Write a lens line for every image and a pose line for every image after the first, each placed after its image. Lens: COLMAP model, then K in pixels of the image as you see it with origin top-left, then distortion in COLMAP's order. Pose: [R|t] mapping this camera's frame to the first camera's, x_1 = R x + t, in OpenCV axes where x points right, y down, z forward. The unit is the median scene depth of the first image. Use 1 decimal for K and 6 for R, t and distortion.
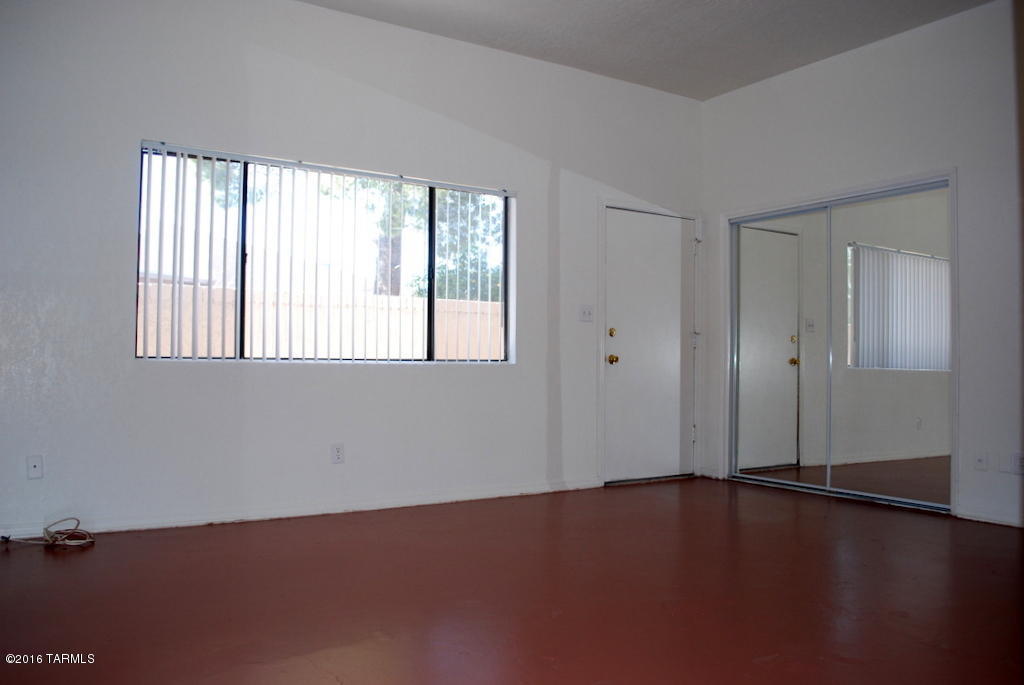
lens RADIAL K [[805.3, 0, 506.0], [0, 805.3, 343.5], [0, 0, 1]] dist [-0.075041, 0.000707]
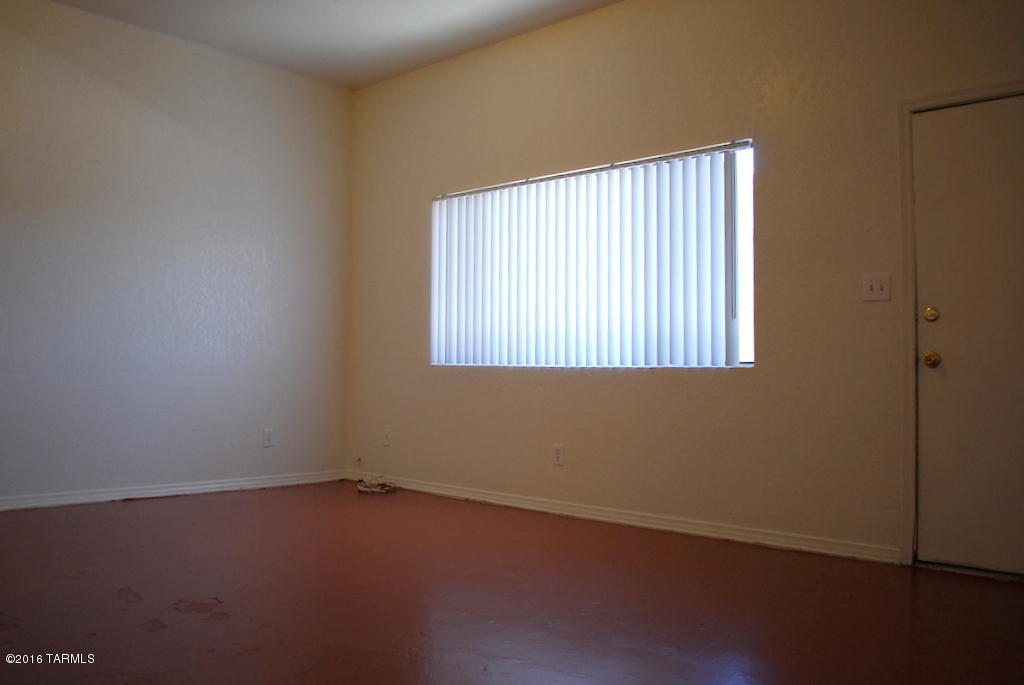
lens RADIAL K [[805.3, 0, 506.0], [0, 805.3, 343.5], [0, 0, 1]] dist [-0.075041, 0.000707]
pose [[0.293032, -0.027727, -0.955701, 0.658945], [0.019824, 0.999541, -0.022920, 0.015199], [0.955897, -0.012230, 0.293447, 0.561186]]
